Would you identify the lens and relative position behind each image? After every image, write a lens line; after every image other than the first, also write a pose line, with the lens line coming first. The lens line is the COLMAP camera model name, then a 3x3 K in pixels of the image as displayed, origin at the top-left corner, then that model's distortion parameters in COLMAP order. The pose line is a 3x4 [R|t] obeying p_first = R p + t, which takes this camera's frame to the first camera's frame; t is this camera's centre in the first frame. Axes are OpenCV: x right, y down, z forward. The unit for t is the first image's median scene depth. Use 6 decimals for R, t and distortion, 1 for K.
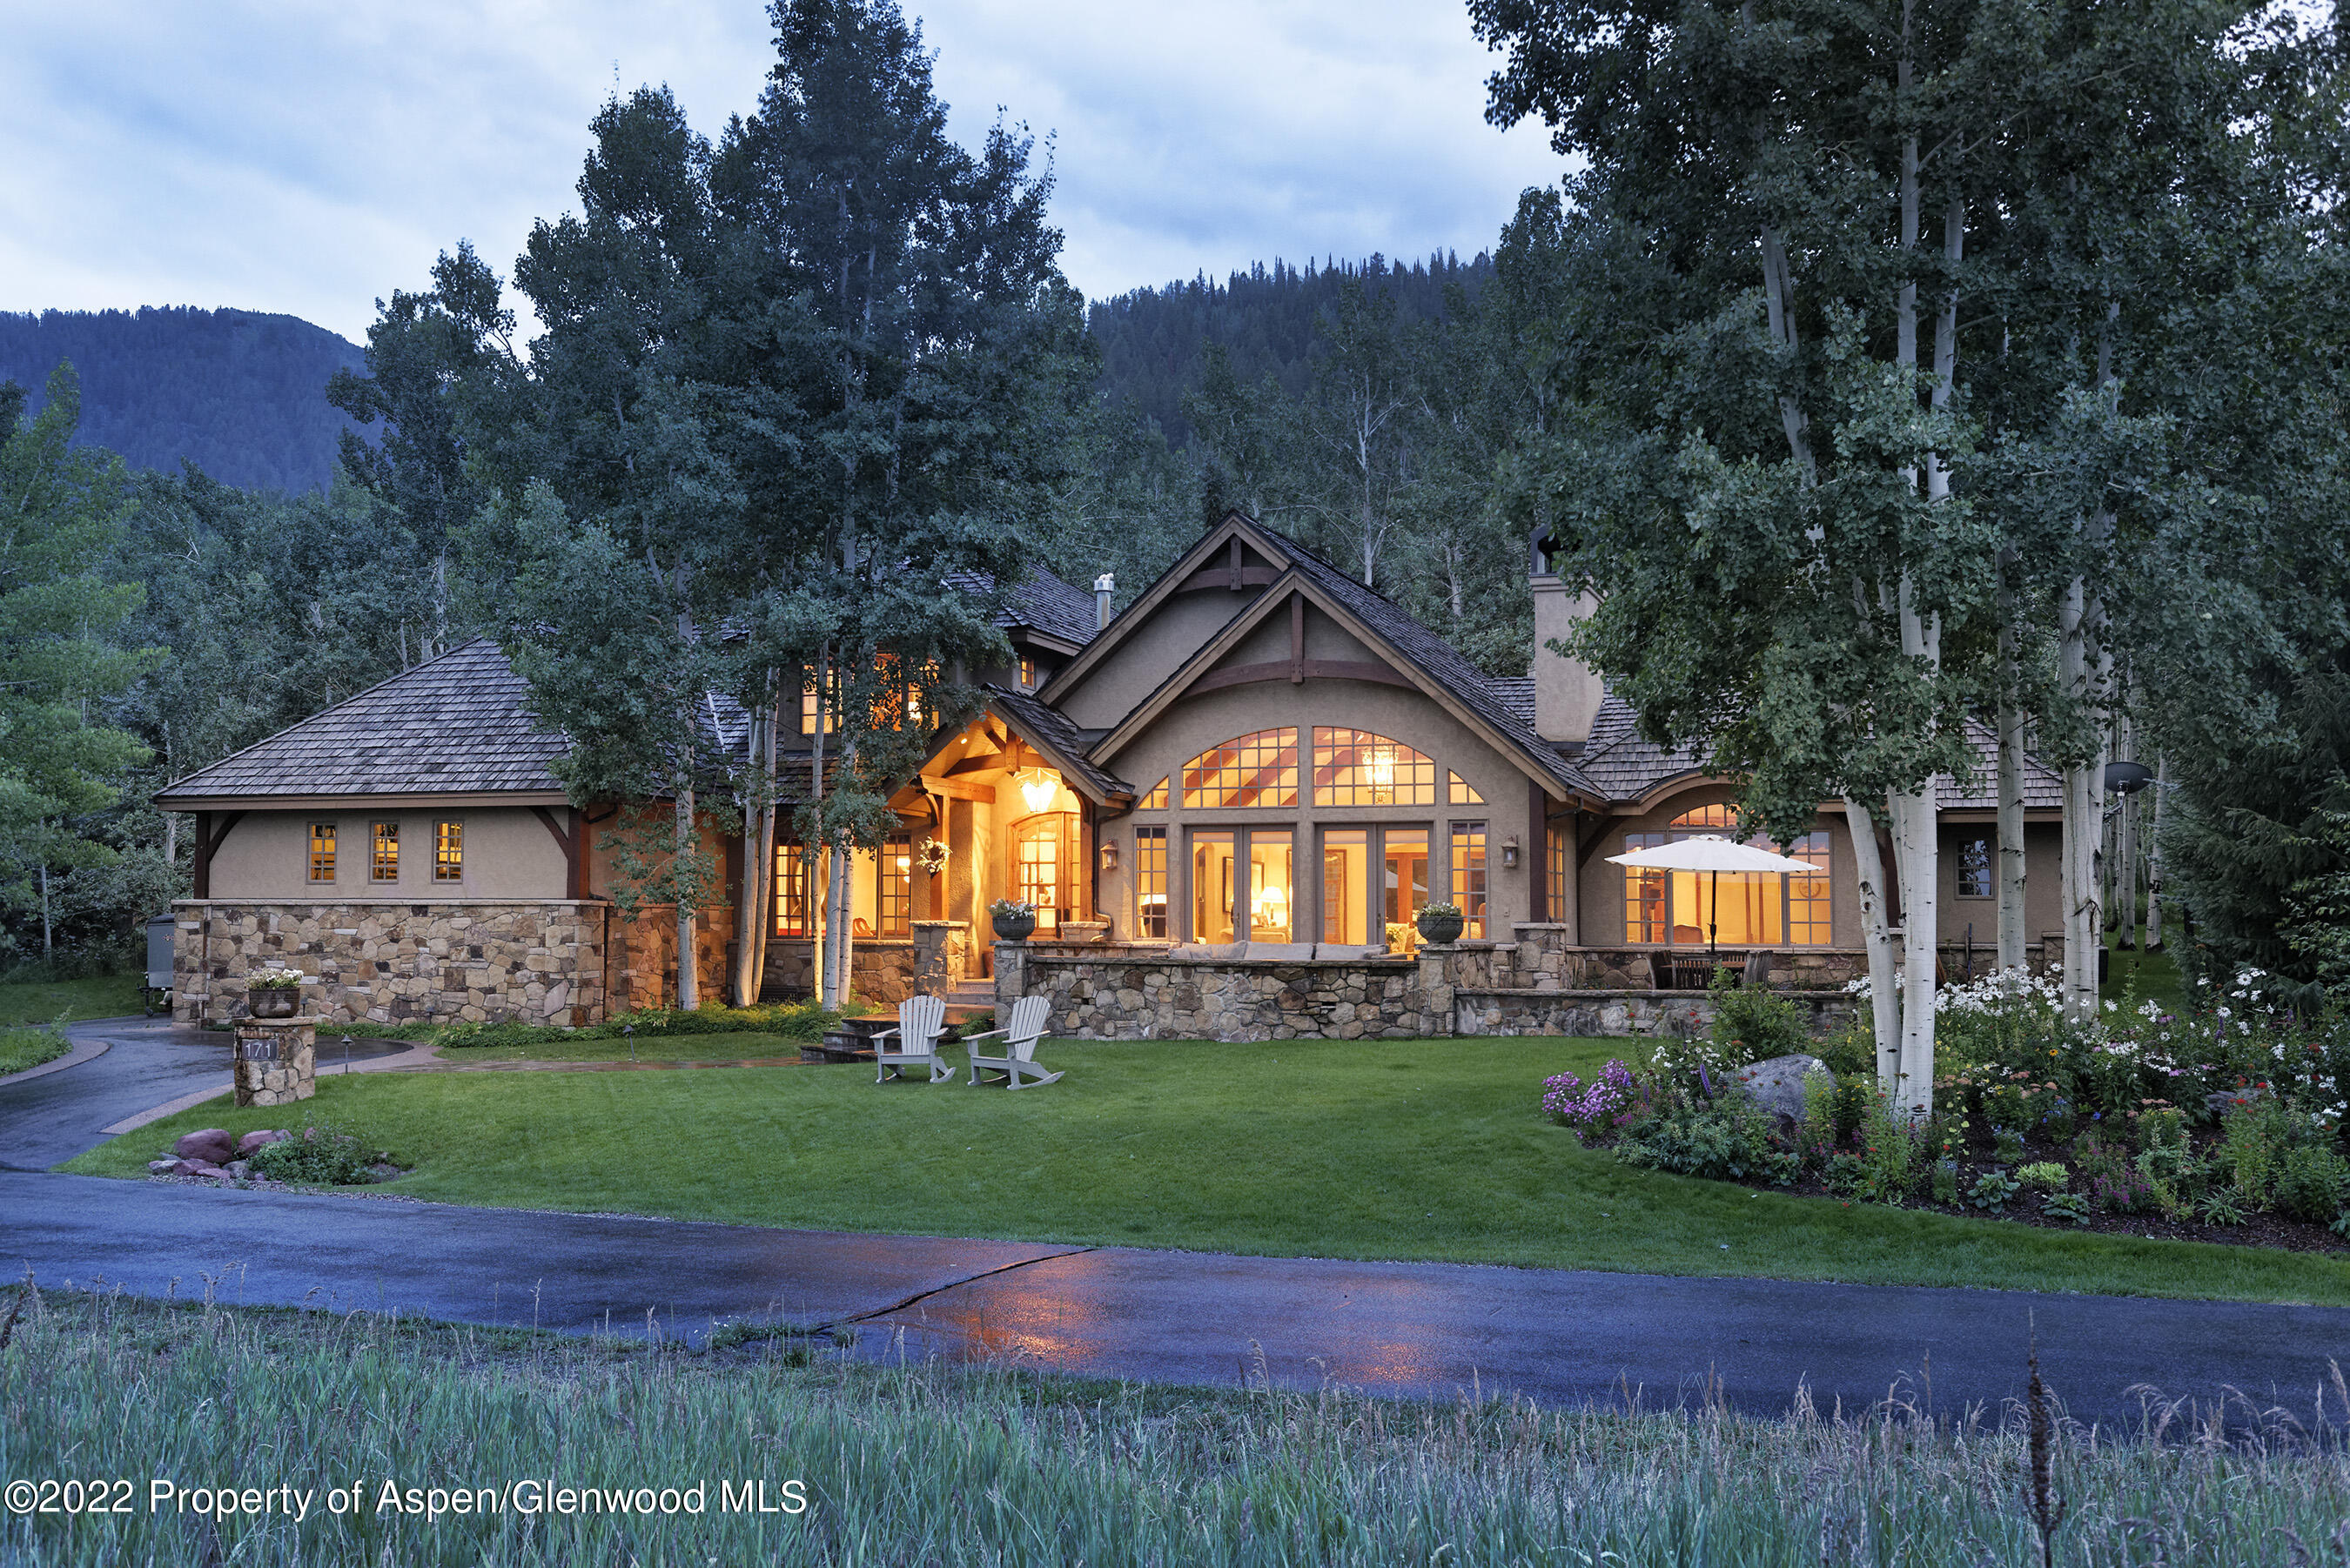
lens RADIAL K [[2111.5, 0, 1174.3], [0, 2111.5, 784.2], [0, 0, 1]] dist [0.000363, 0.000902]
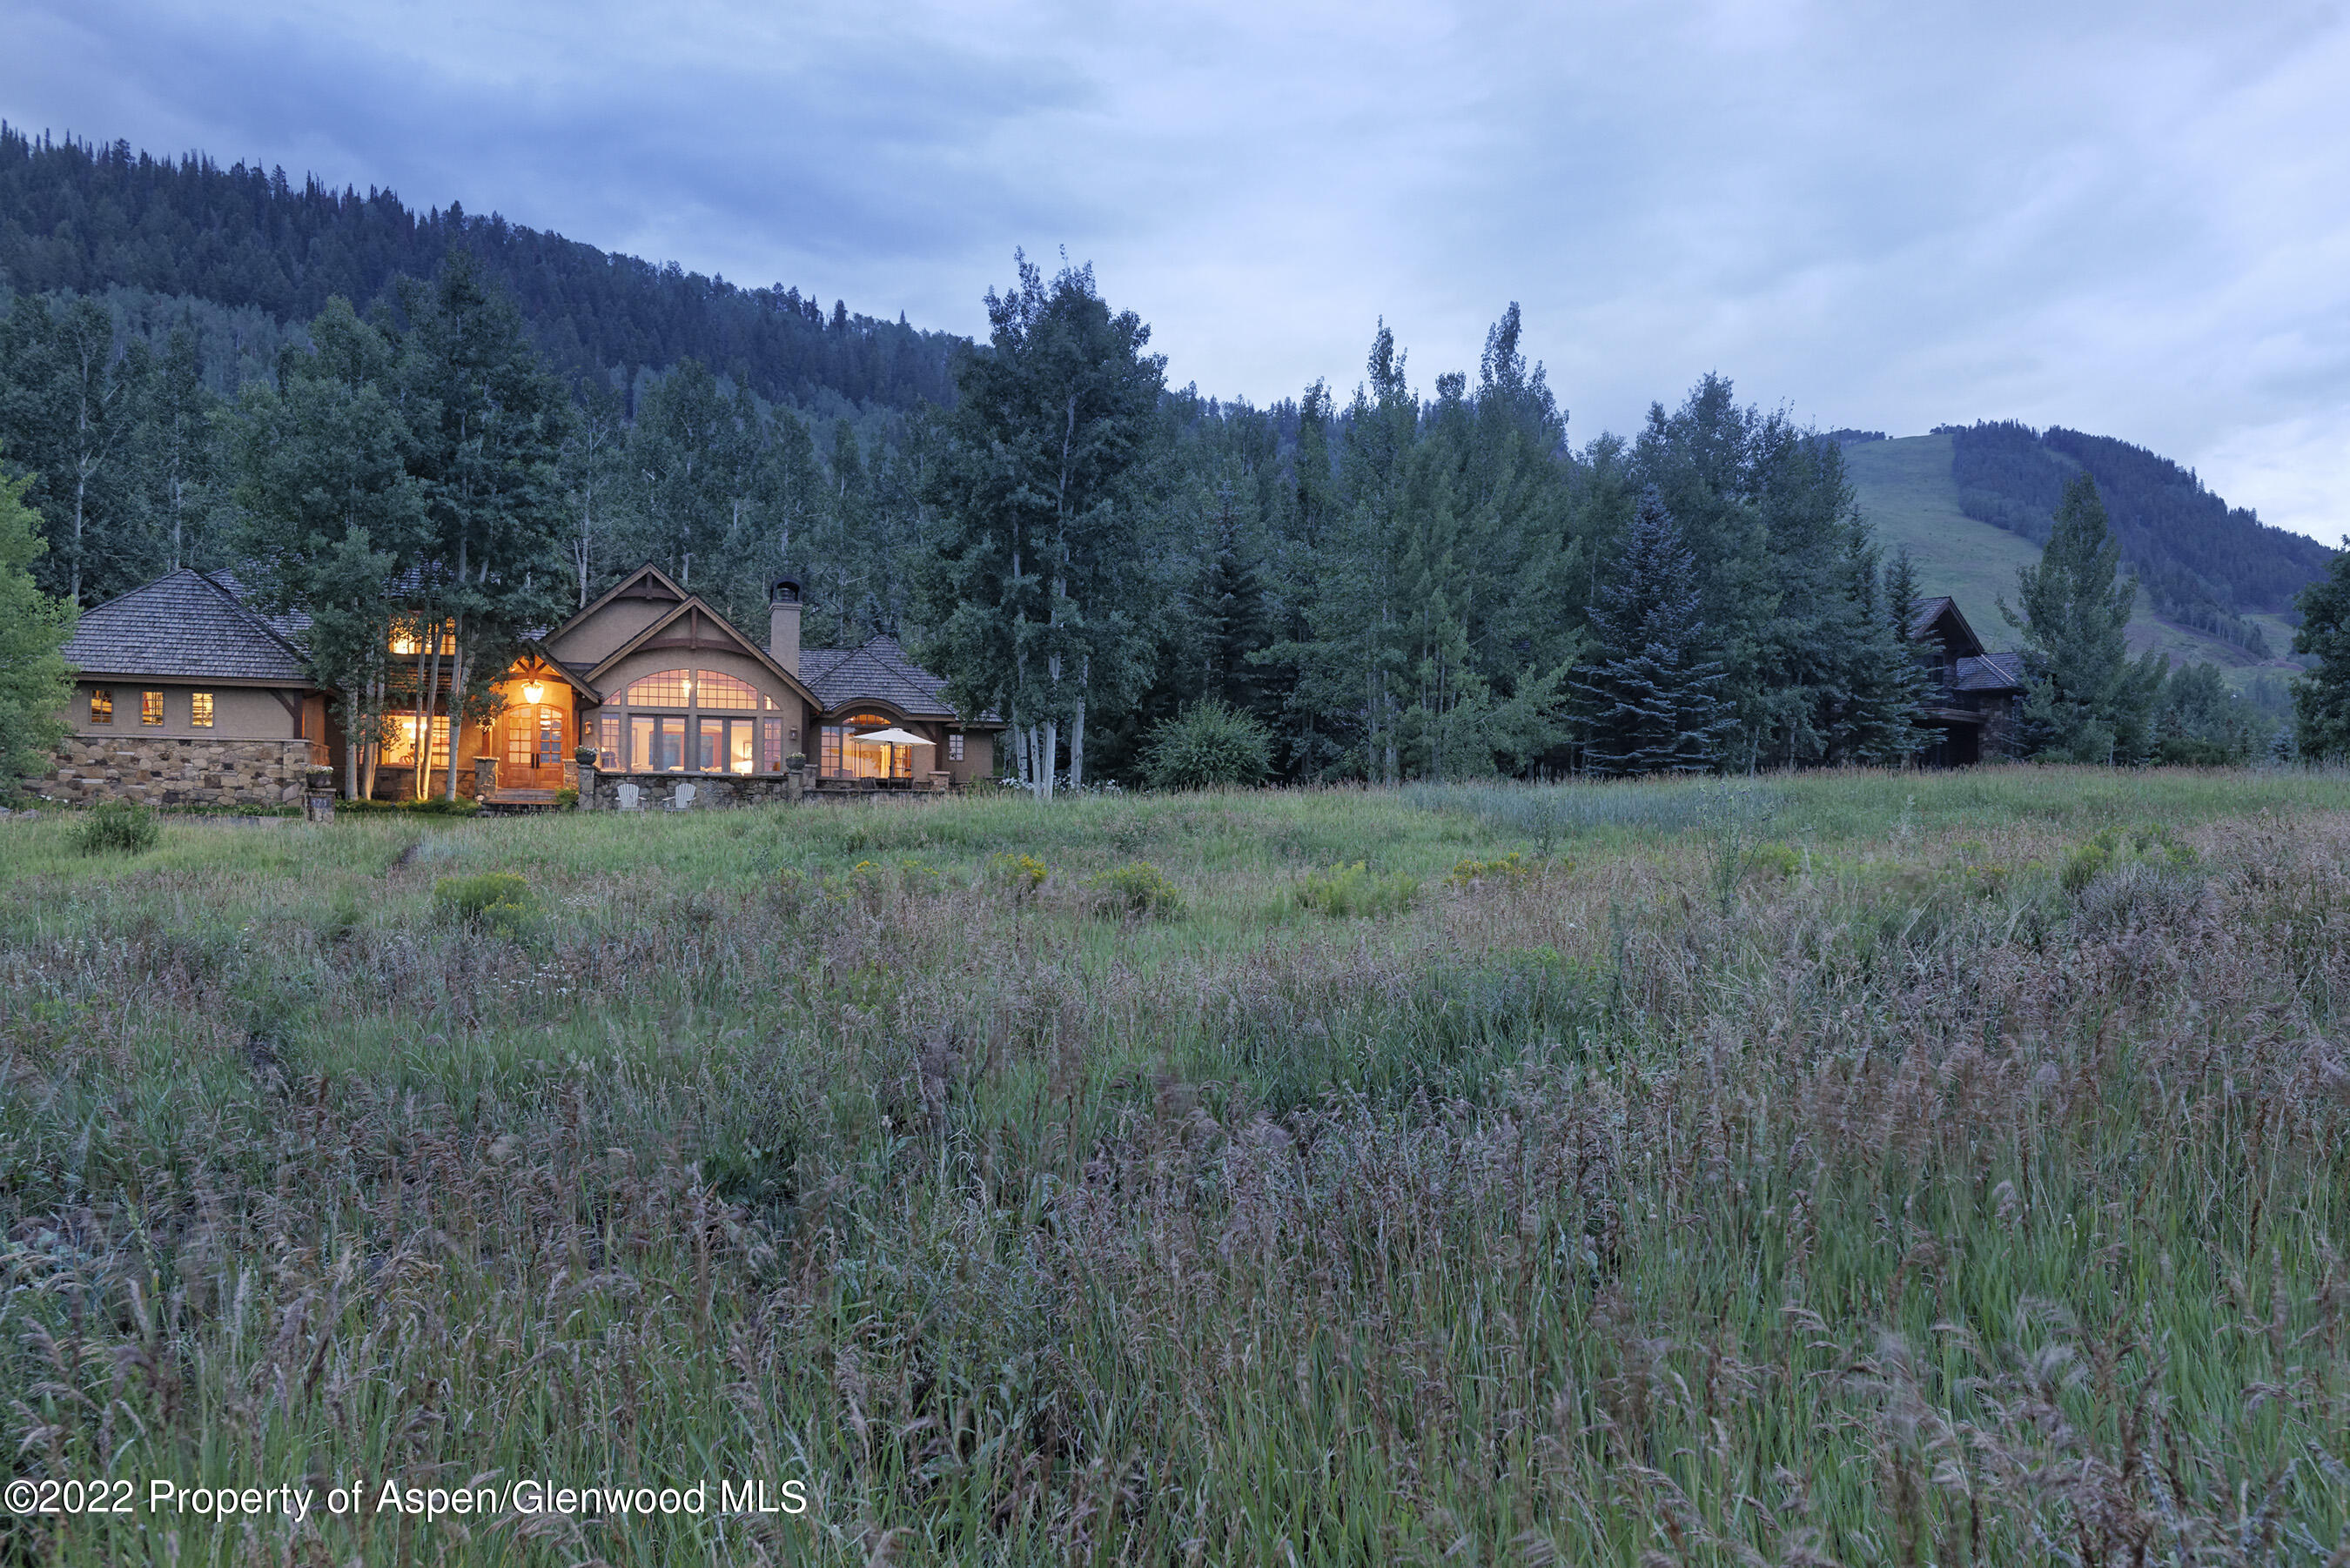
lens RADIAL K [[1698.2, 0, 1174.7], [0, 1698.2, 789.4], [0, 0, 1]] dist [-0.001393, -0.000507]
pose [[0.806251, 0.016912, 0.591331, -0.531748], [-0.052595, 0.997682, 0.043178, -0.005808], [-0.589230, -0.065913, 0.805272, -0.634422]]
